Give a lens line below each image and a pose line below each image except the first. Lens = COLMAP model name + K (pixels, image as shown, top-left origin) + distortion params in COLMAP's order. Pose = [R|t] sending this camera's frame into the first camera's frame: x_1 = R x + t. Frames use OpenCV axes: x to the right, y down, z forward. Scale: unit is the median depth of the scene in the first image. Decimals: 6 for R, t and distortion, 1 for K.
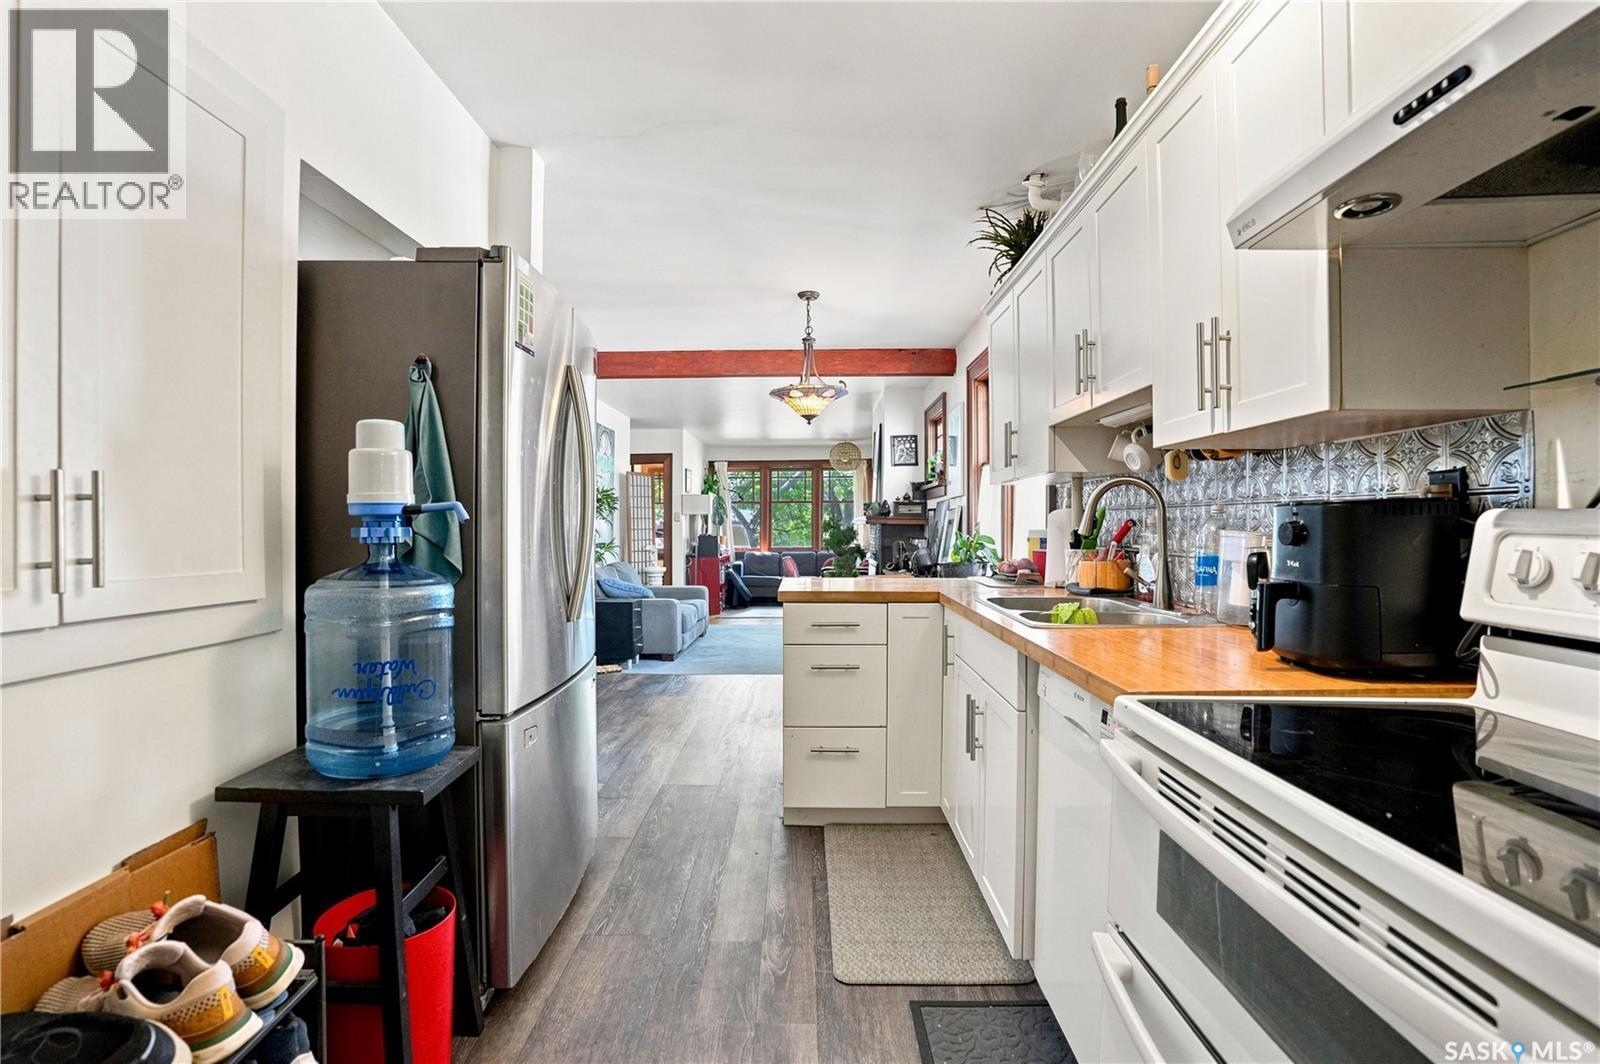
lens RADIAL K [[747.5, 0, 797.0], [0, 747.5, 527.6], [0, 0, 1]] dist [-0.067110, 0.027585]
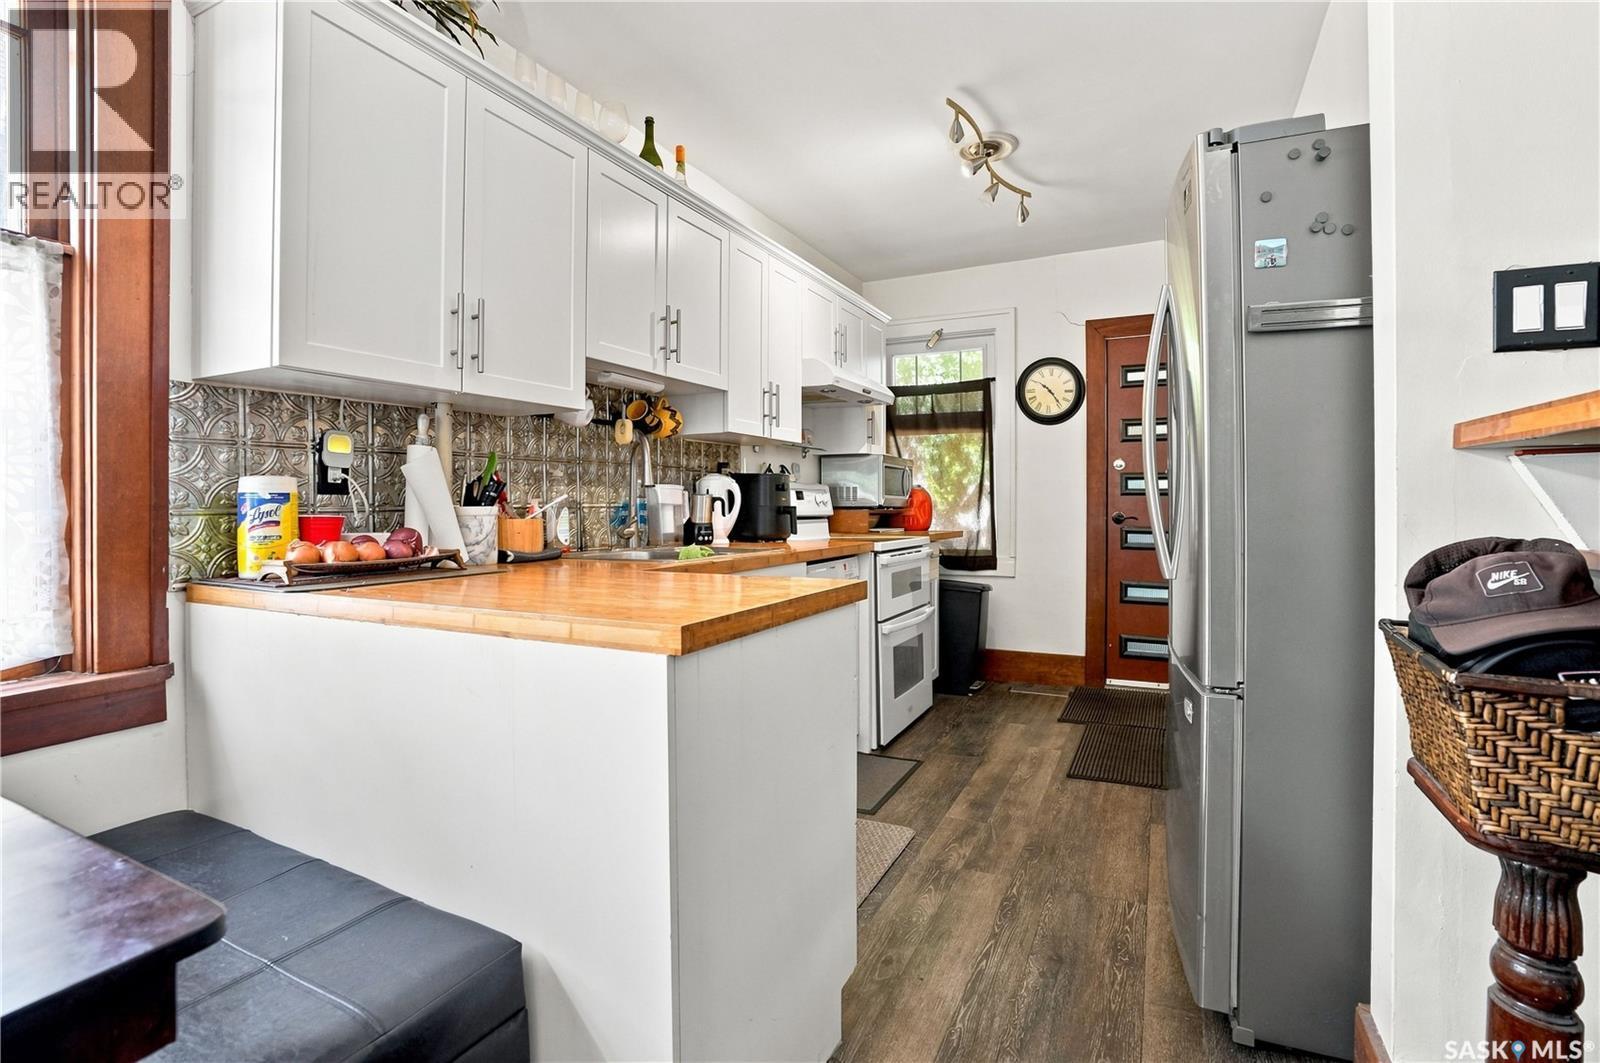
lens RADIAL K [[760.3, 0, 801.1], [0, 760.3, 511.6], [0, 0, 1]] dist [-0.069379, 0.028916]
pose [[-0.903838, -0.000032, 0.427875, -0.258519], [0.007225, 0.999856, 0.015337, 0.028667], [-0.427814, 0.016954, -0.903708, 1.782593]]
